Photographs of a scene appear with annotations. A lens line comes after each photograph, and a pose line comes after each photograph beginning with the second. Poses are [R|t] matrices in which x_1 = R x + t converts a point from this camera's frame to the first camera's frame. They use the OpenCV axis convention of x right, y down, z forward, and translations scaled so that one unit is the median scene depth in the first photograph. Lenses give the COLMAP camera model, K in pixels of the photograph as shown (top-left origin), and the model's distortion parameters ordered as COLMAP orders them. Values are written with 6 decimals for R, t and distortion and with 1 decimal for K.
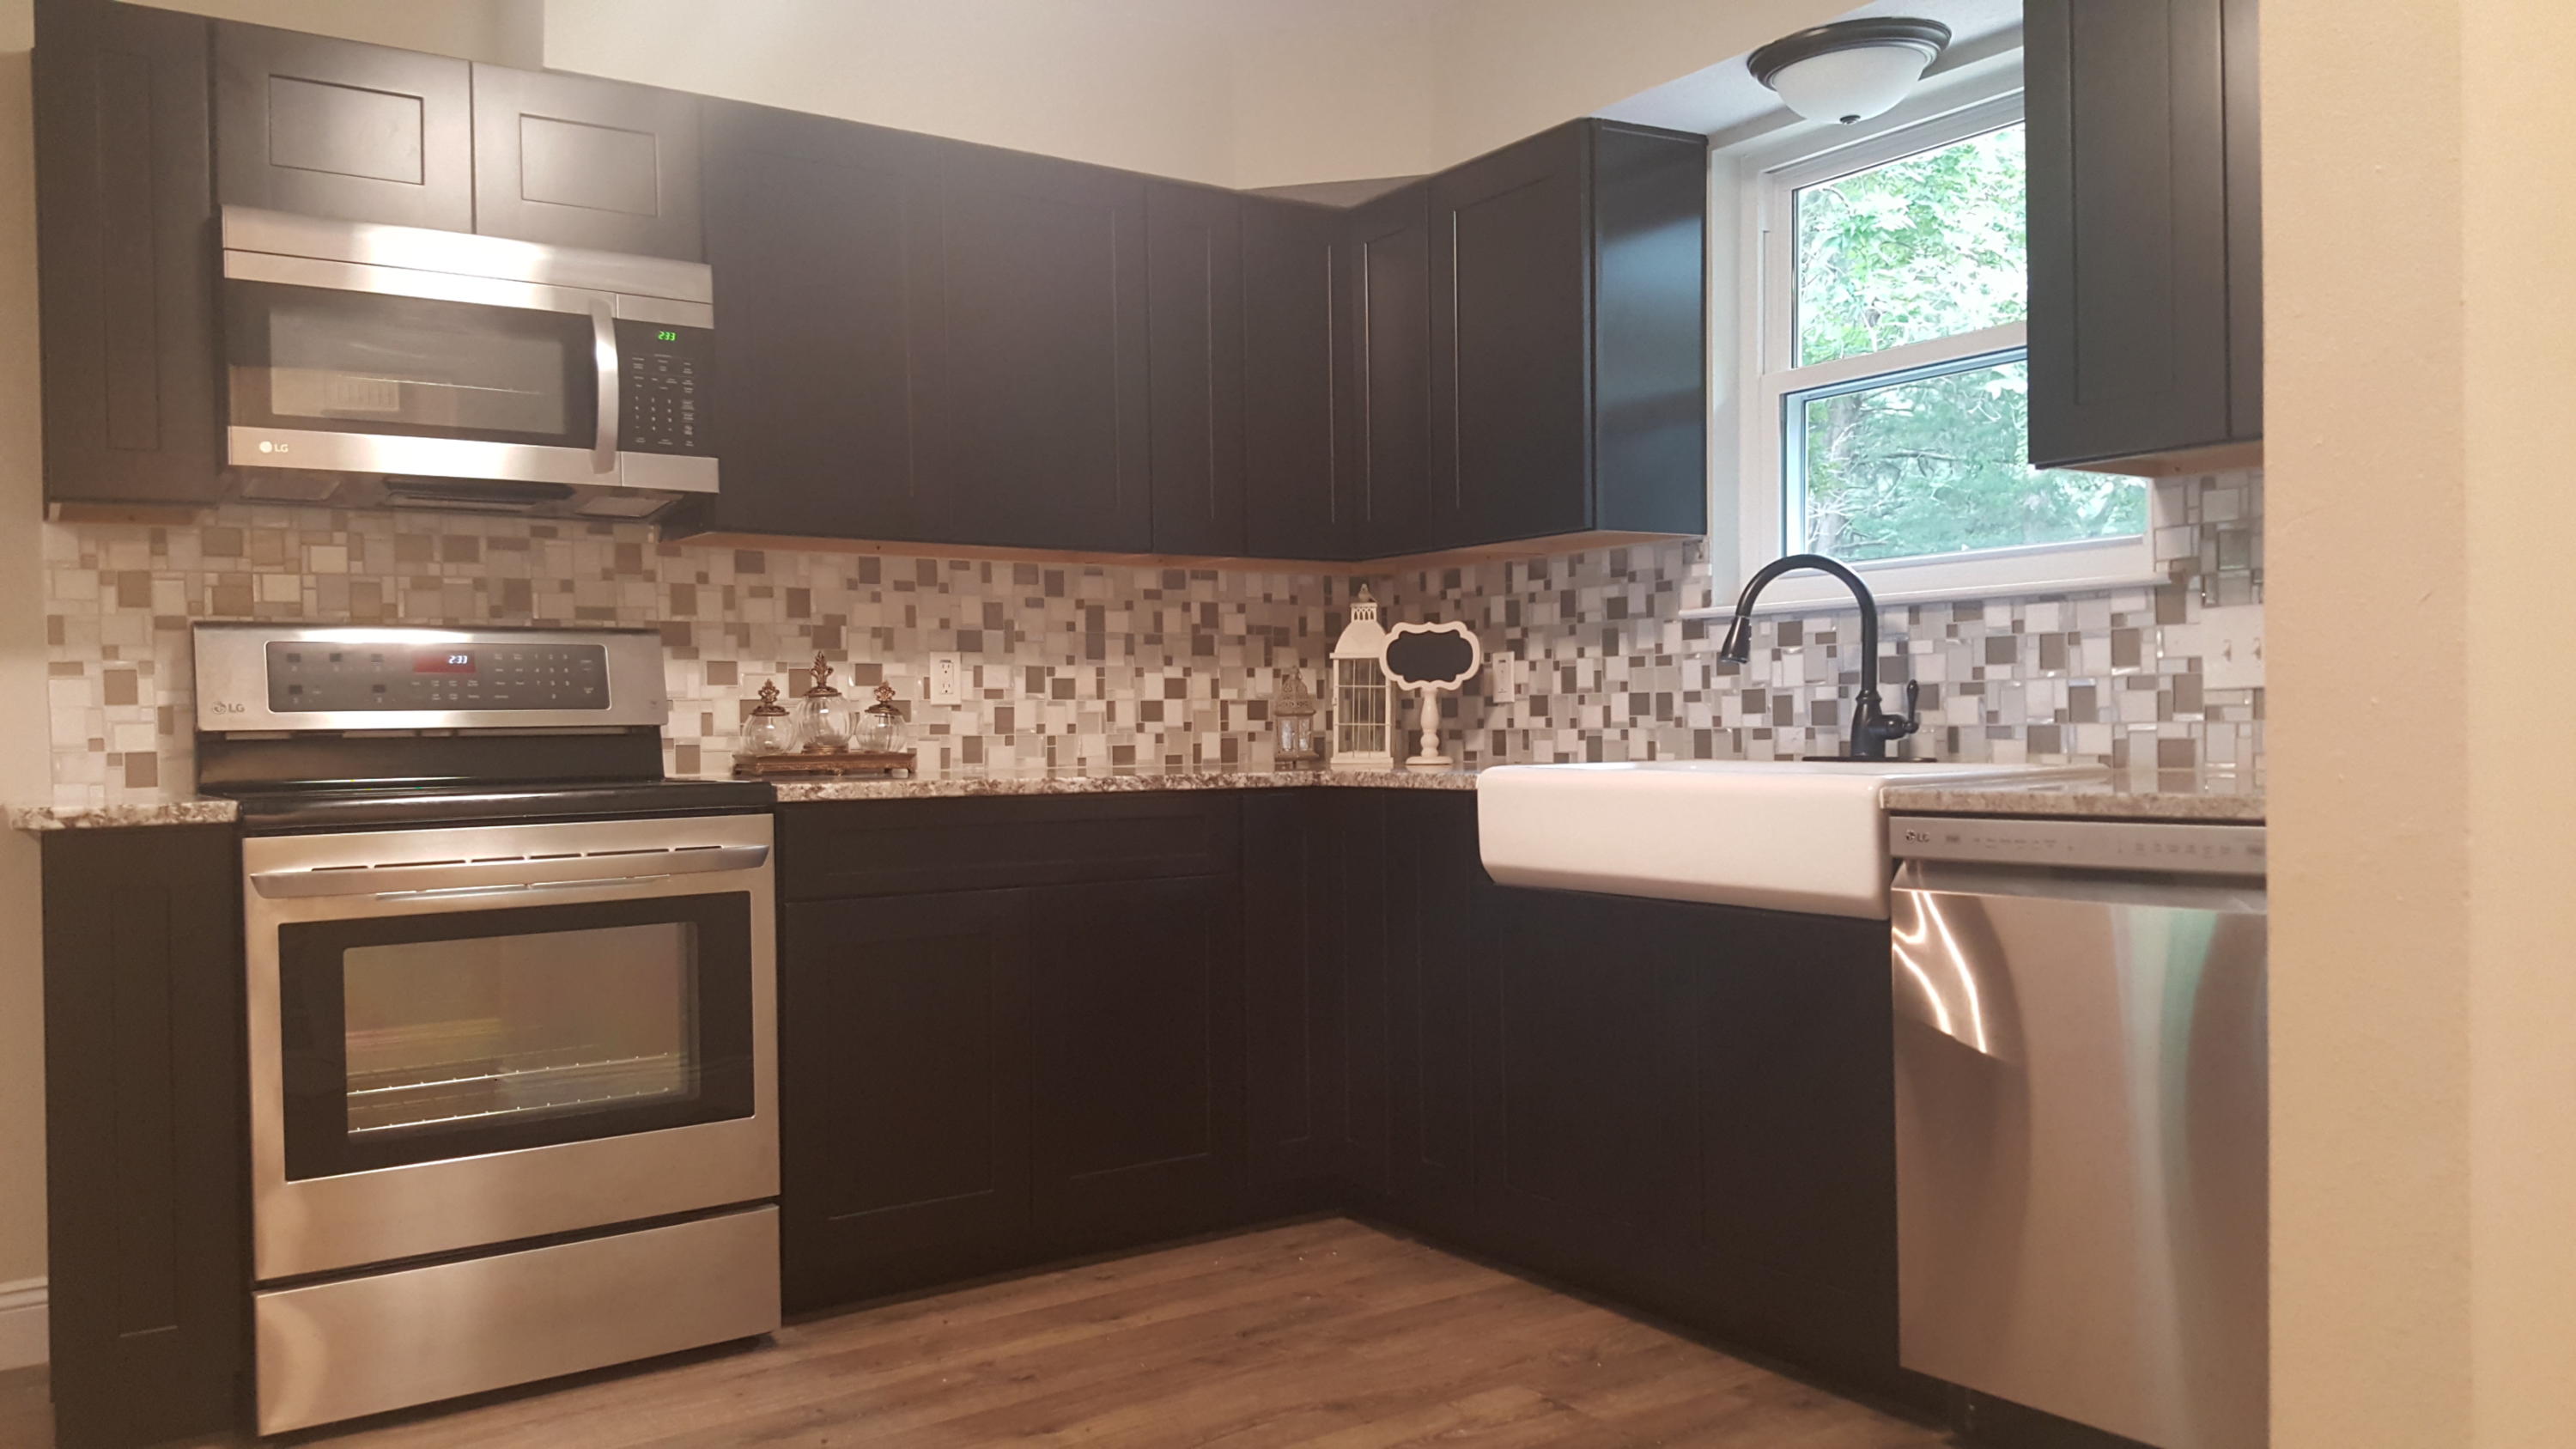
lens RADIAL K [[1889.4, 0, 1287.8], [0, 1889.4, 730.8], [0, 0, 1]] dist [0.003519, 0.000425]
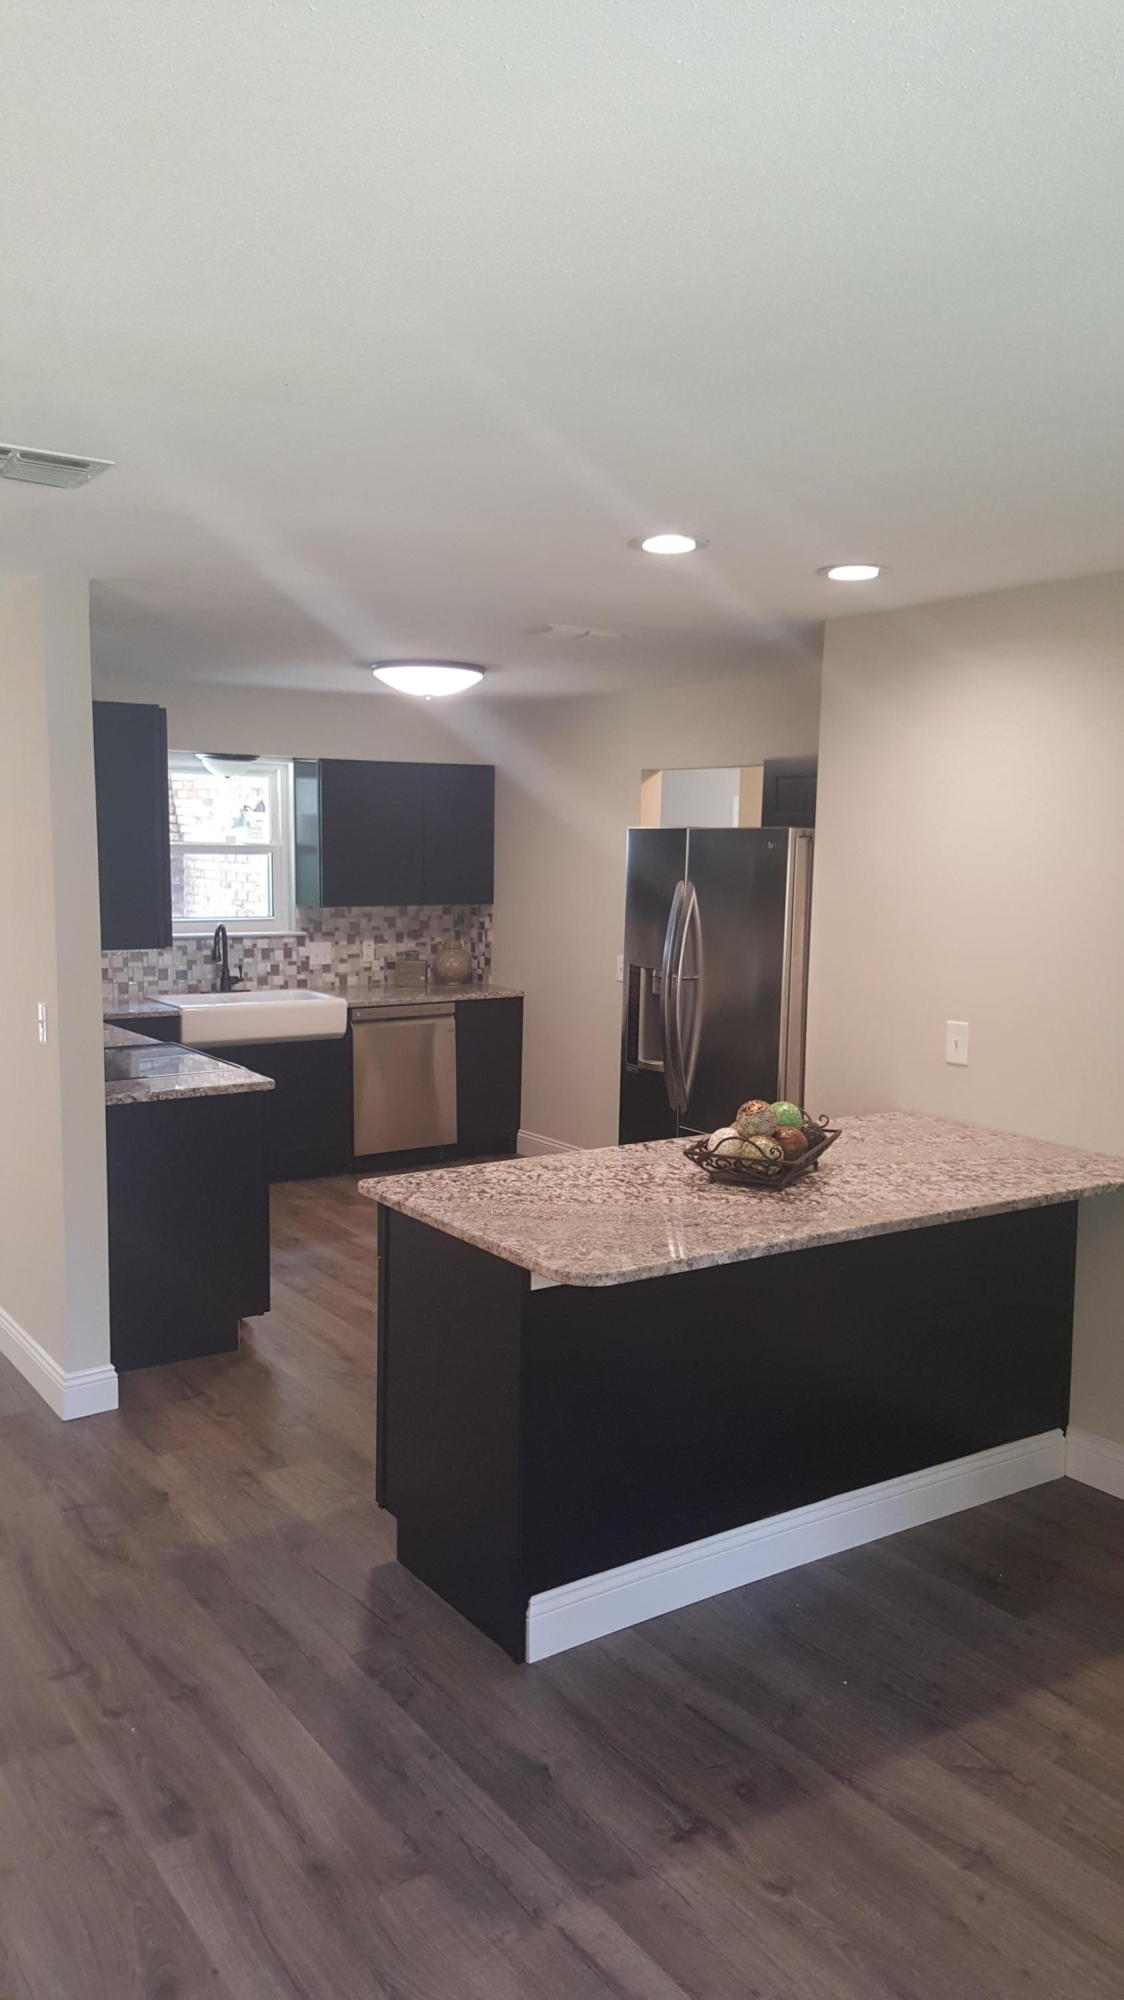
lens RADIAL K [[1466.7, 0, 561.3], [0, 1466.7, 1001.9], [0, 0, 1]] dist [0.003519, 0.000425]
pose [[-0.015659, -0.097226, 0.995139, -2.103609], [-0.017494, 0.995135, 0.096951, -0.211234], [-0.999724, -0.015891, -0.017284, 0.525166]]
